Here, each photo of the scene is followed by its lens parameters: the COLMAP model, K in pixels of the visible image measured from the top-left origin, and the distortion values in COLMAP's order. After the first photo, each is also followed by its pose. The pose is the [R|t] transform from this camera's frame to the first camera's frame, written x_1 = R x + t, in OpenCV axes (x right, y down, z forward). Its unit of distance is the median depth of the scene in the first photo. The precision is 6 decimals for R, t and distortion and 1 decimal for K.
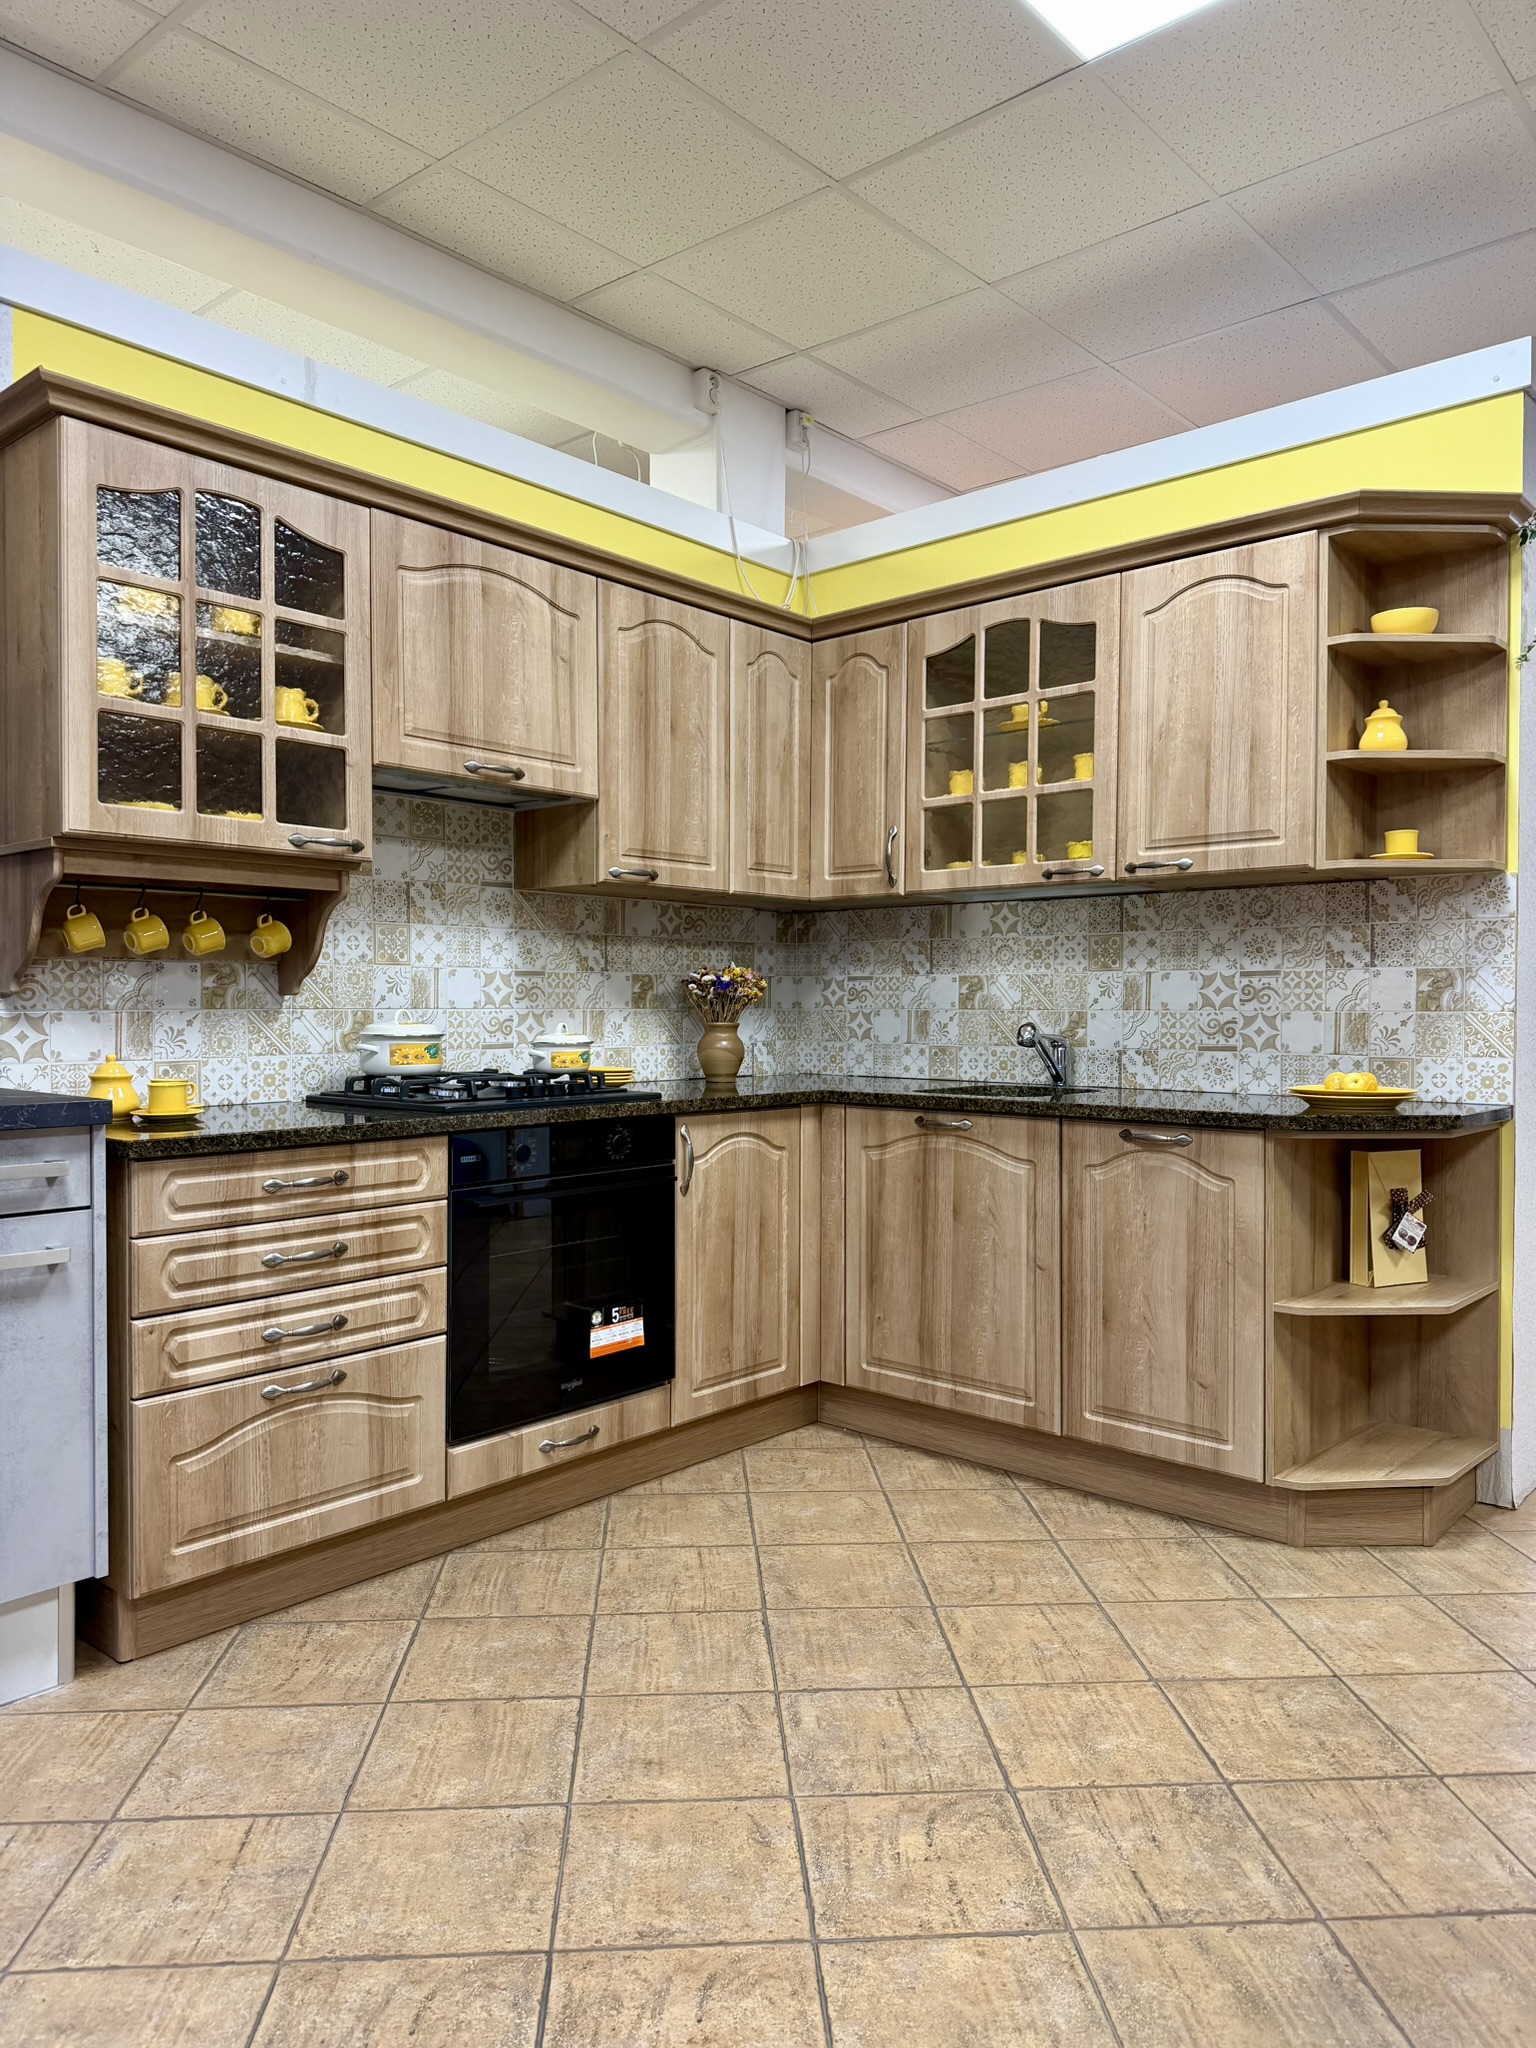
lens RADIAL K [[1422.3, 0, 795.9], [0, 1422.3, 1013.7], [0, 0, 1]] dist [0.059677, -0.074142]
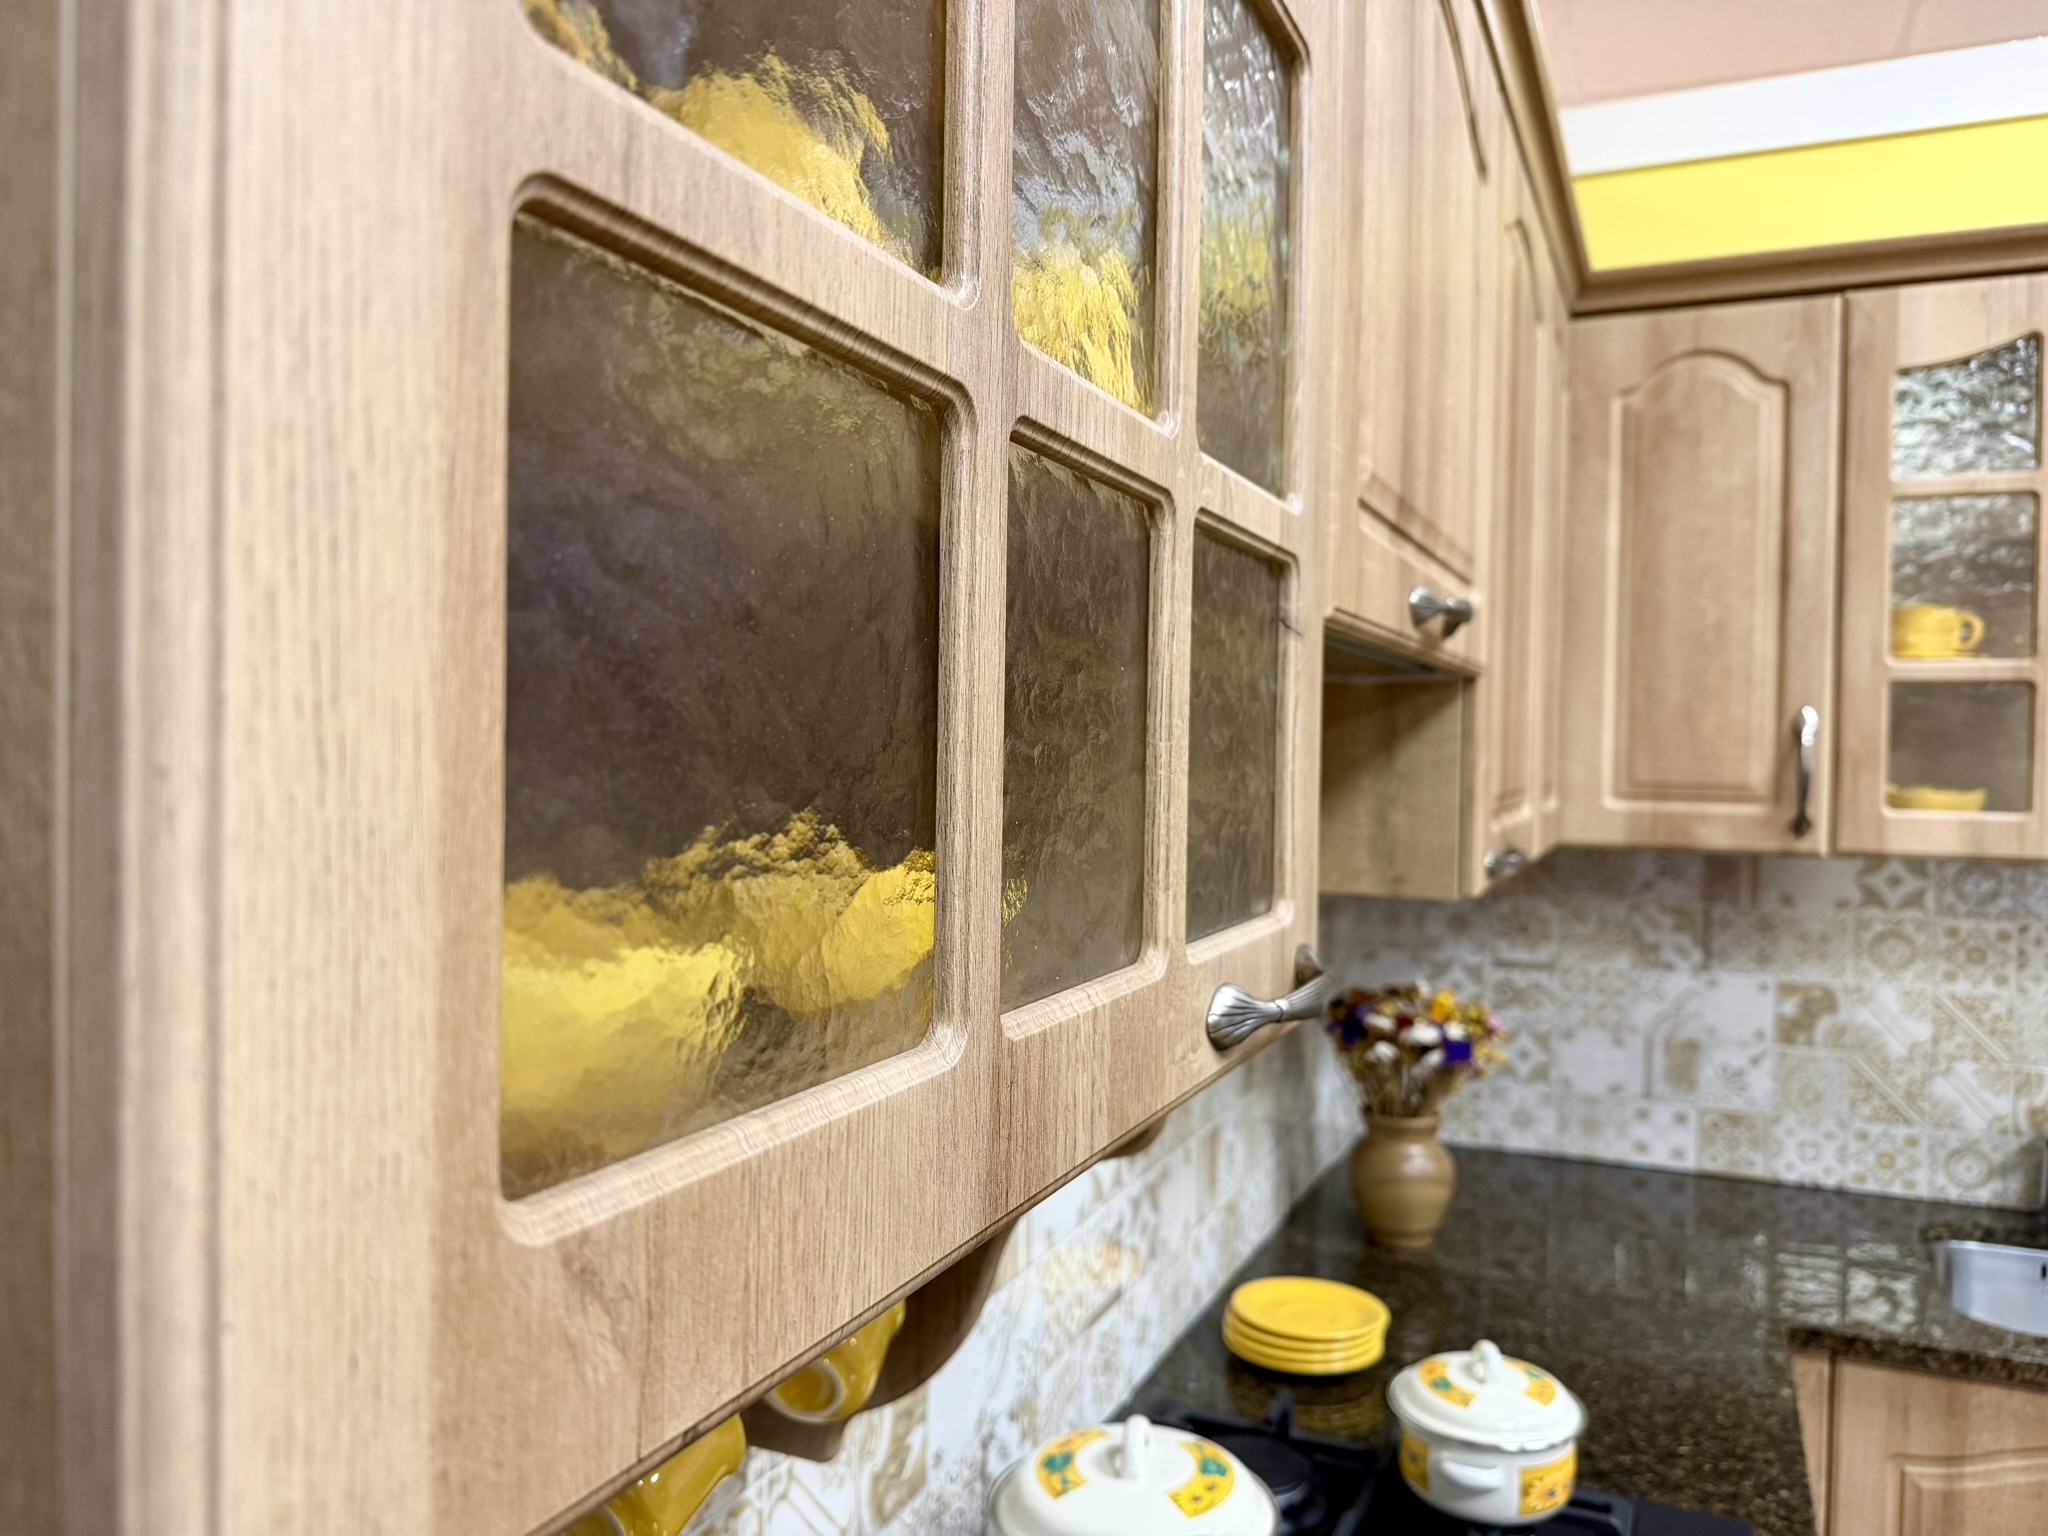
lens RADIAL K [[1463.0, 0, 1006.4], [0, 1463.0, 751.0], [0, 0, 1]] dist [-0.006549, -0.017390]
pose [[0.961001, 0.007368, 0.276446, -0.350633], [-0.010108, 0.999913, 0.008489, -0.129652], [-0.276359, -0.010953, 0.960992, 0.653490]]
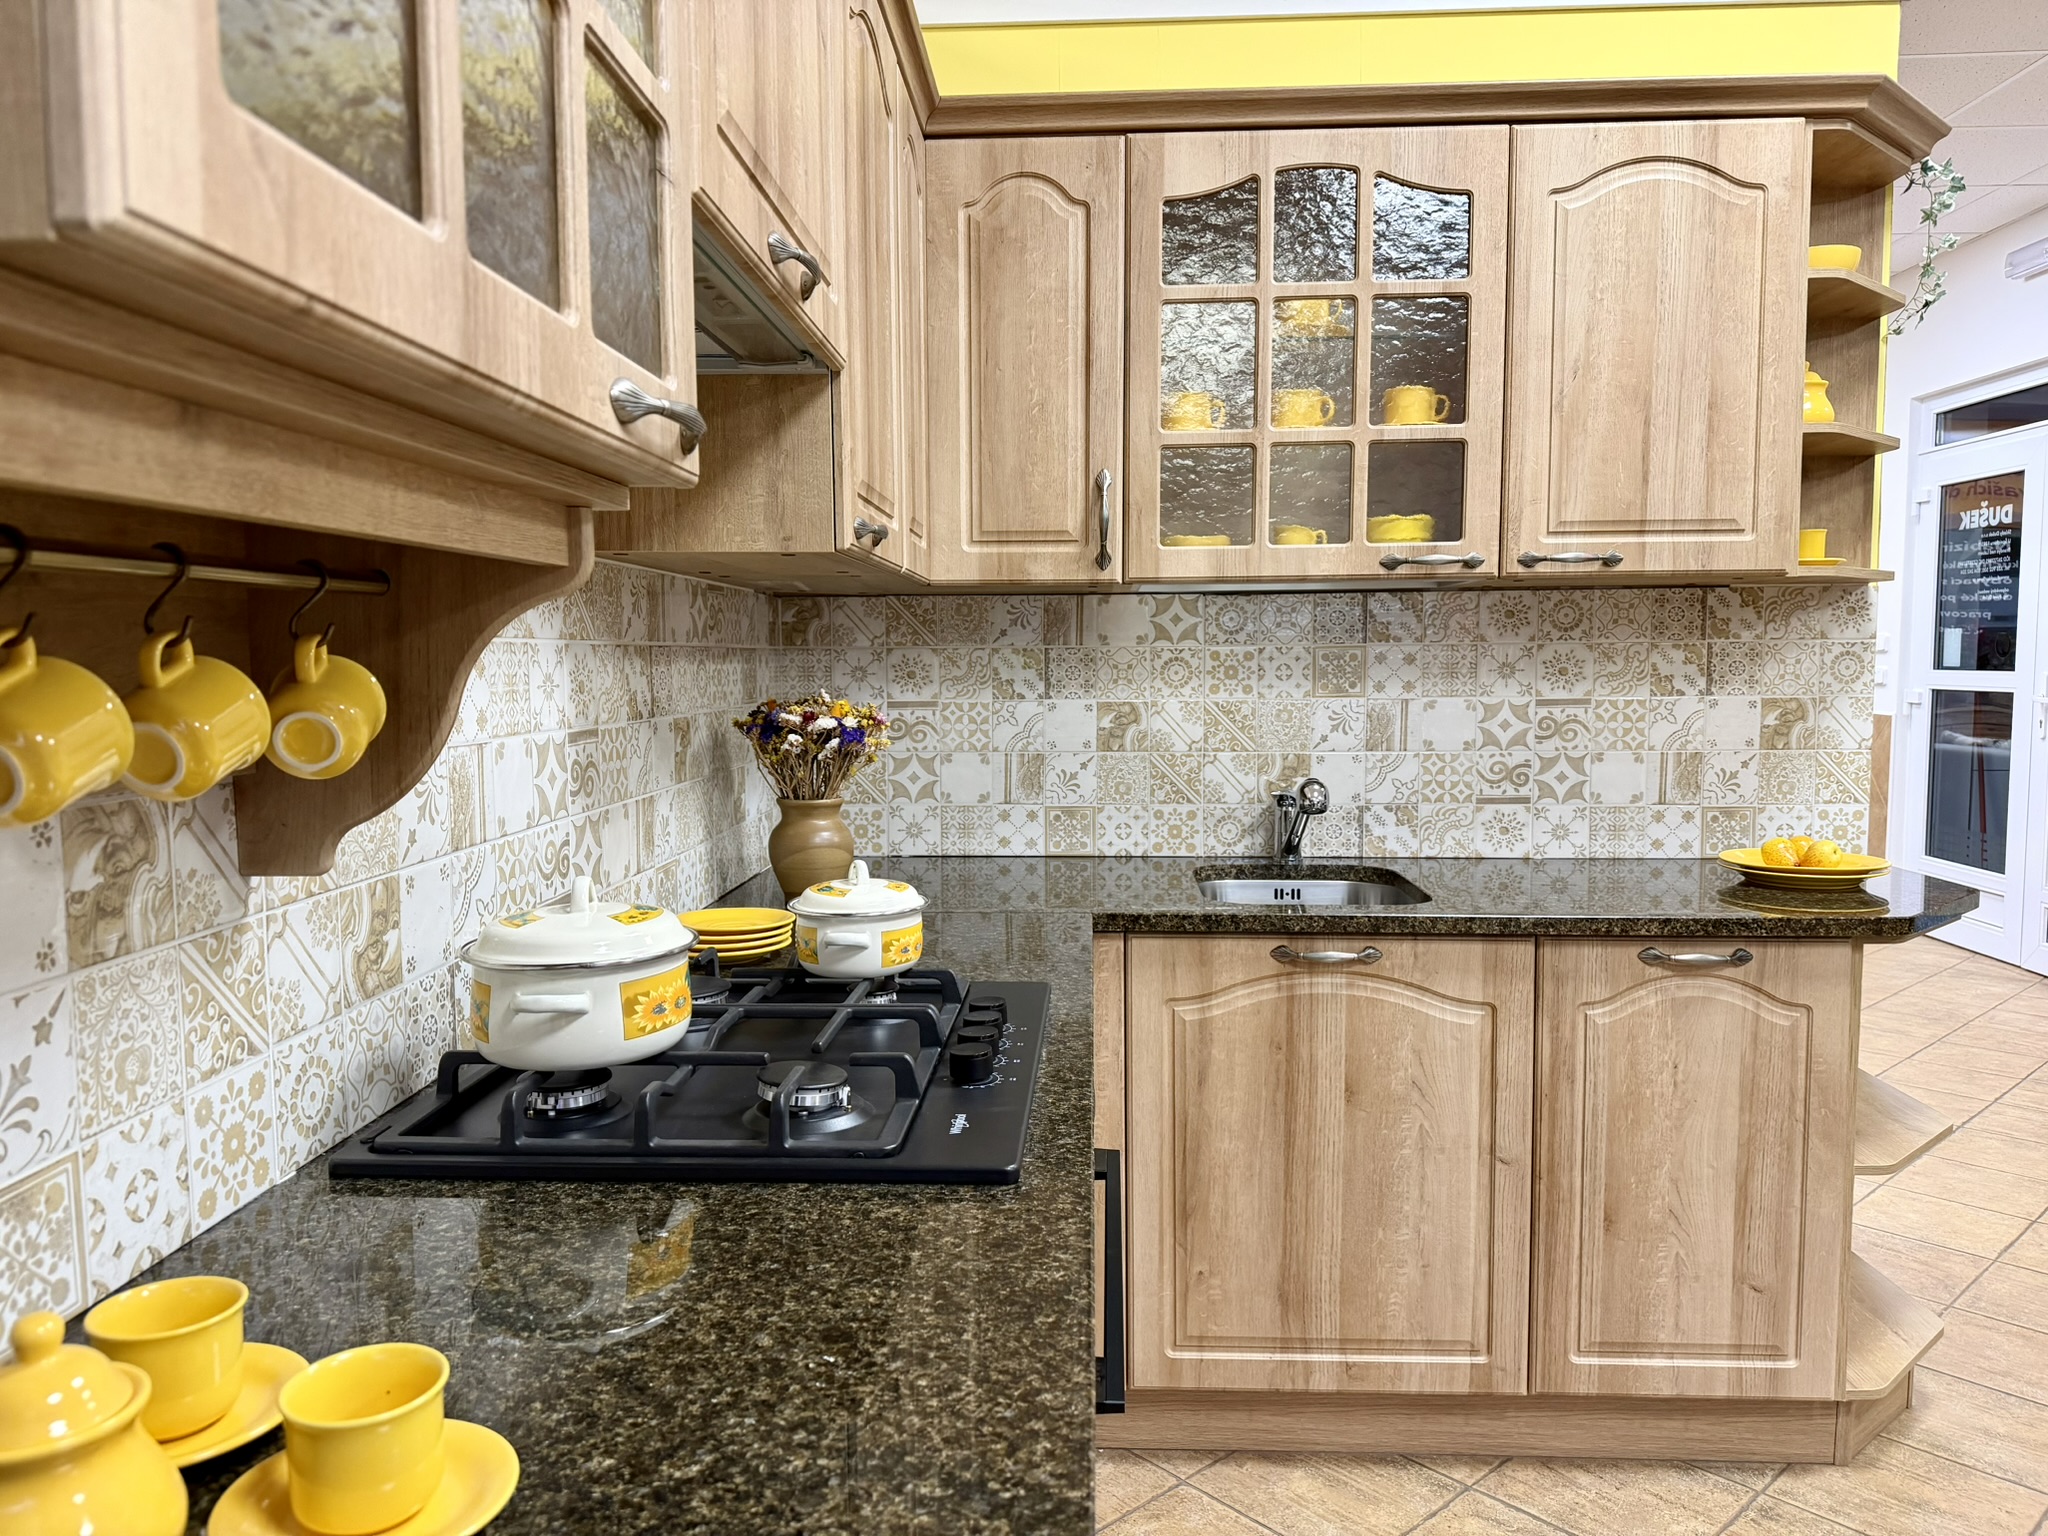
lens RADIAL K [[1422.3, 0, 1024.2], [0, 1422.3, 753.5], [0, 0, 1]] dist [0.059677, -0.074142]
pose [[0.782232, -0.049023, 0.621056, -0.380213], [0.010314, 0.997782, 0.065769, -0.053970], [-0.622902, -0.045041, 0.781002, 0.573614]]
